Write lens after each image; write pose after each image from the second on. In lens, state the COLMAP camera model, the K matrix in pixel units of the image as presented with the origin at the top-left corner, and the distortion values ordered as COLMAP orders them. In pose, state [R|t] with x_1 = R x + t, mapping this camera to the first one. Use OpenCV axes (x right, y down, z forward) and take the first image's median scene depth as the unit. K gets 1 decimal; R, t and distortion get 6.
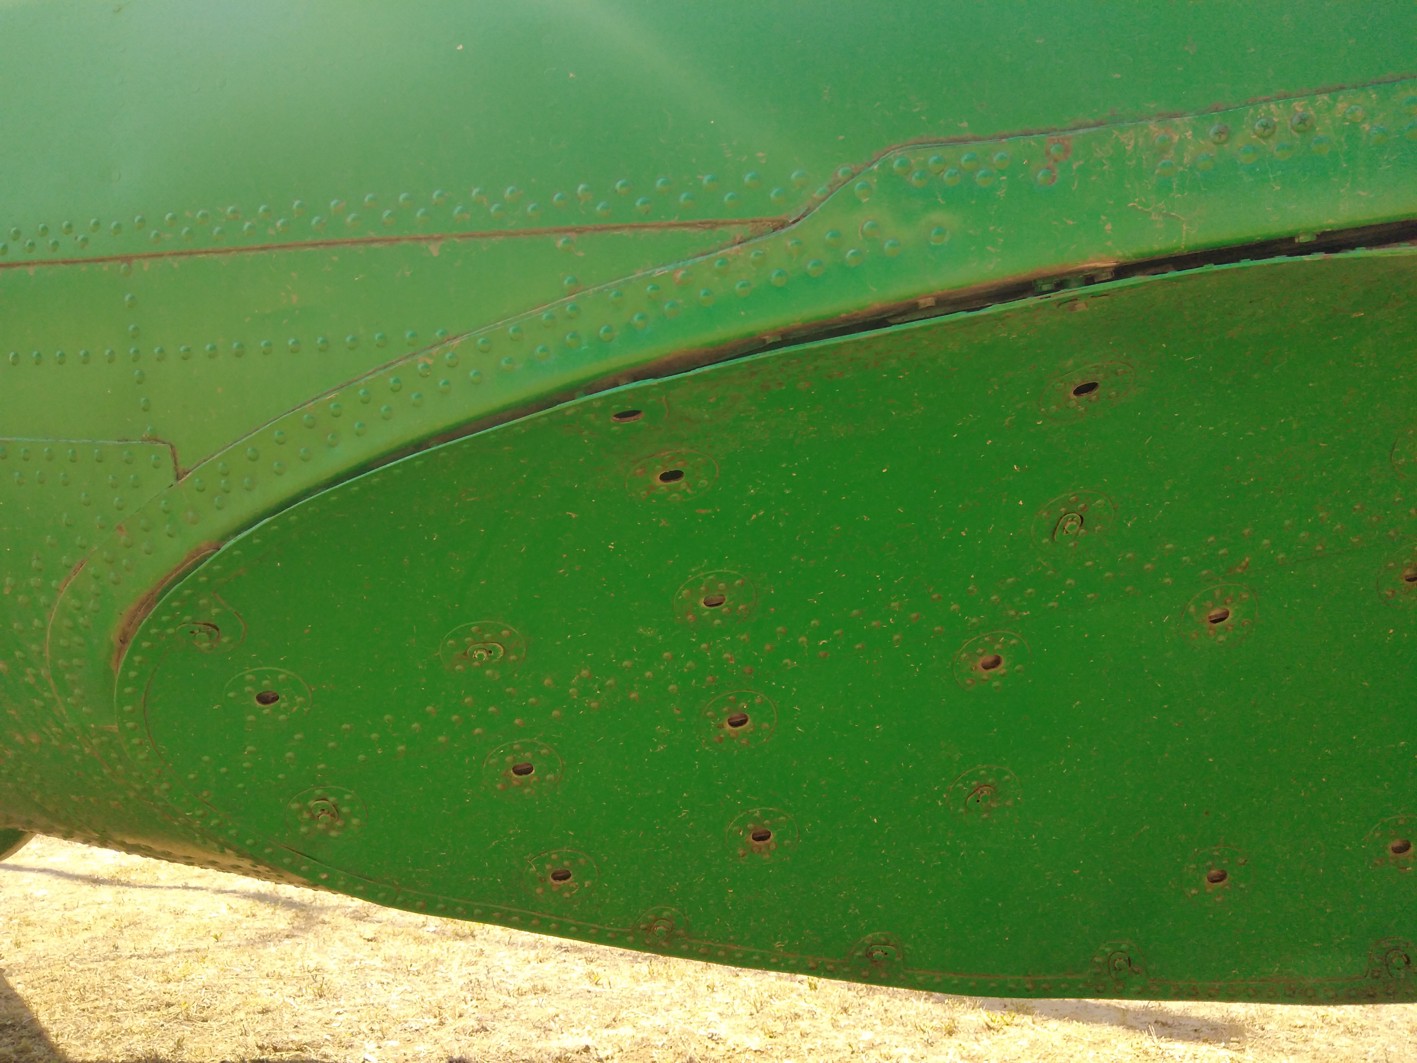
lens RADIAL K [[1110.2, 0, 710.7], [0, 1110.2, 519.8], [0, 0, 1]] dist [0.034147, -0.060717]
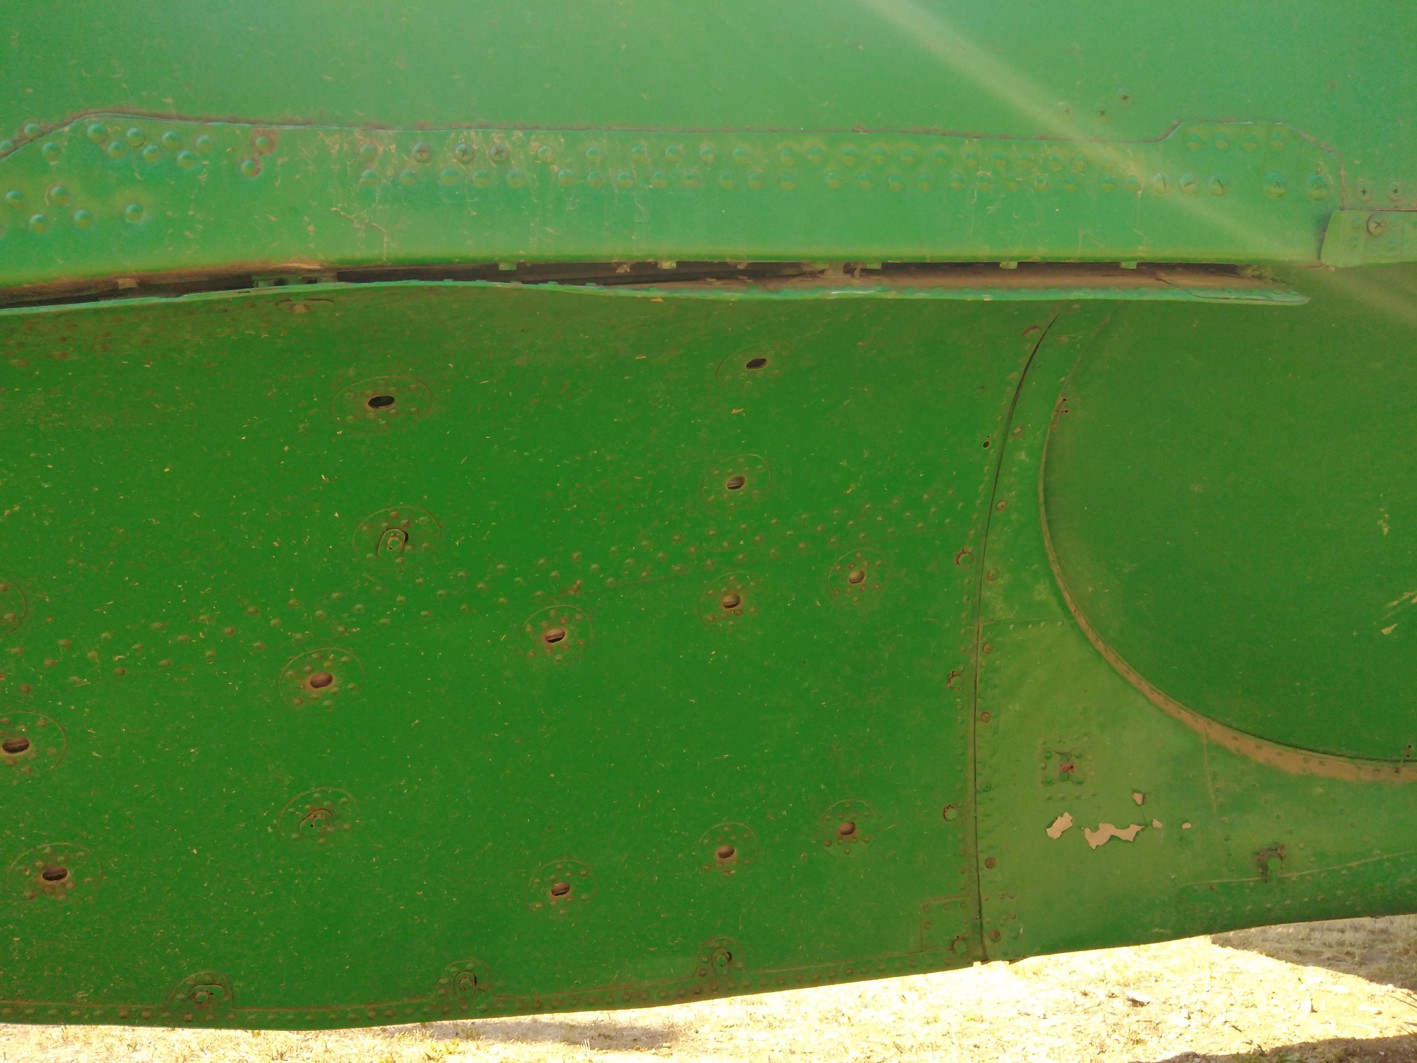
lens RADIAL K [[1110.2, 0, 708.6], [0, 1110.2, 527.0], [0, 0, 1]] dist [0.034147, -0.060717]
pose [[0.935388, 0.053455, 0.349560, 0.224367], [-0.046760, 0.998526, -0.027571, 0.006329], [-0.350519, 0.009444, 0.936508, -0.023943]]
